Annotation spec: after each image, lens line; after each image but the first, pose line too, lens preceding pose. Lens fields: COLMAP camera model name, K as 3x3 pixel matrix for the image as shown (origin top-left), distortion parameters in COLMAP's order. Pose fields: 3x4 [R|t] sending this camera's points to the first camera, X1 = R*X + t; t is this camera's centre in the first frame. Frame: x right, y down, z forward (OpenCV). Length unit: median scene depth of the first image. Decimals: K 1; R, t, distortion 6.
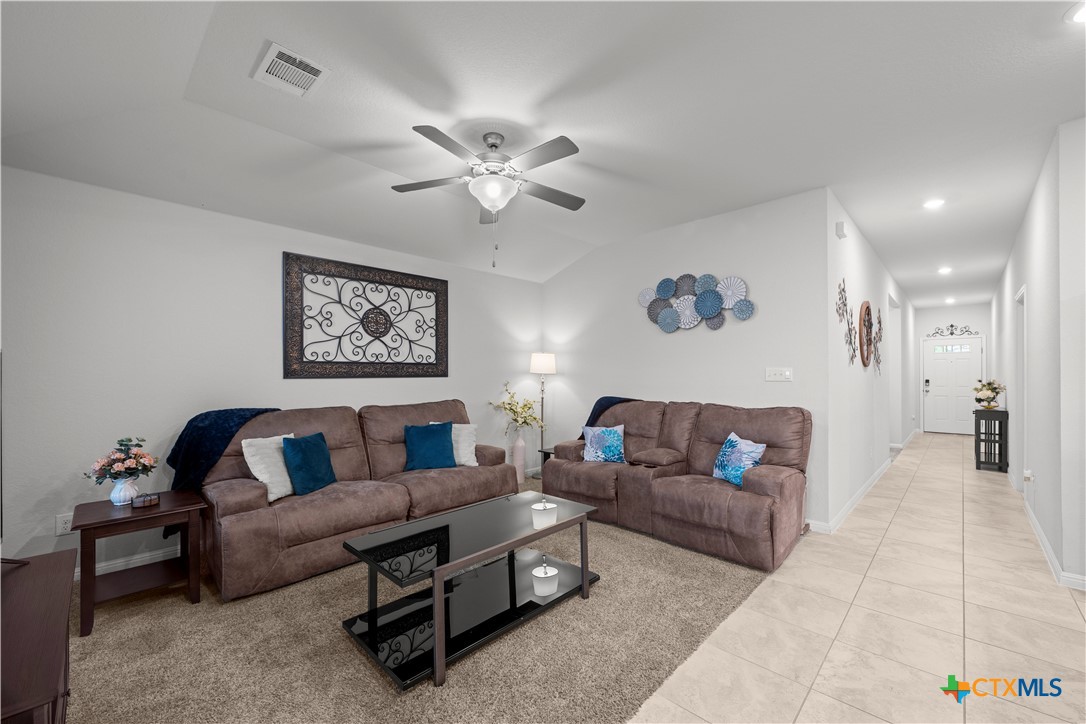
lens RADIAL K [[431.7, 0, 551.4], [0, 431.7, 373.2], [0, 0, 1]] dist [0.000932, -0.000750]
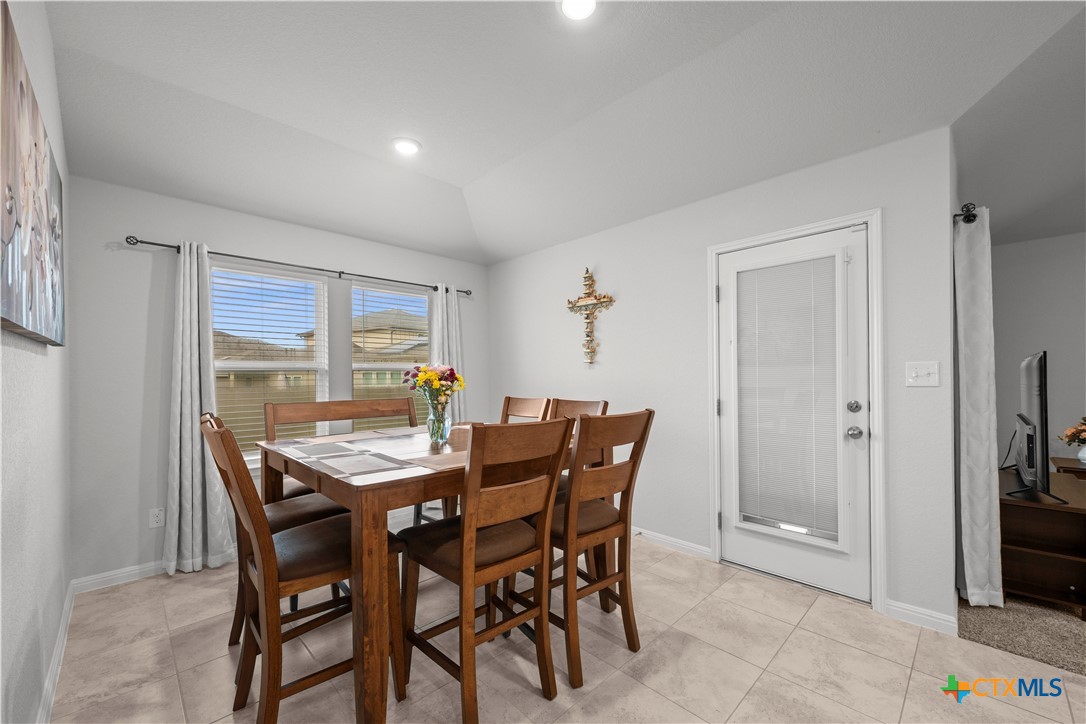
lens RADIAL K [[431.7, 0, 552.4], [0, 431.7, 377.3], [0, 0, 1]] dist [0.000932, -0.000750]
pose [[-0.020759, 0.001140, -0.999784, 0.278716], [0.017147, 0.999853, 0.000784, -0.003818], [0.999637, -0.017127, -0.020776, -0.441239]]
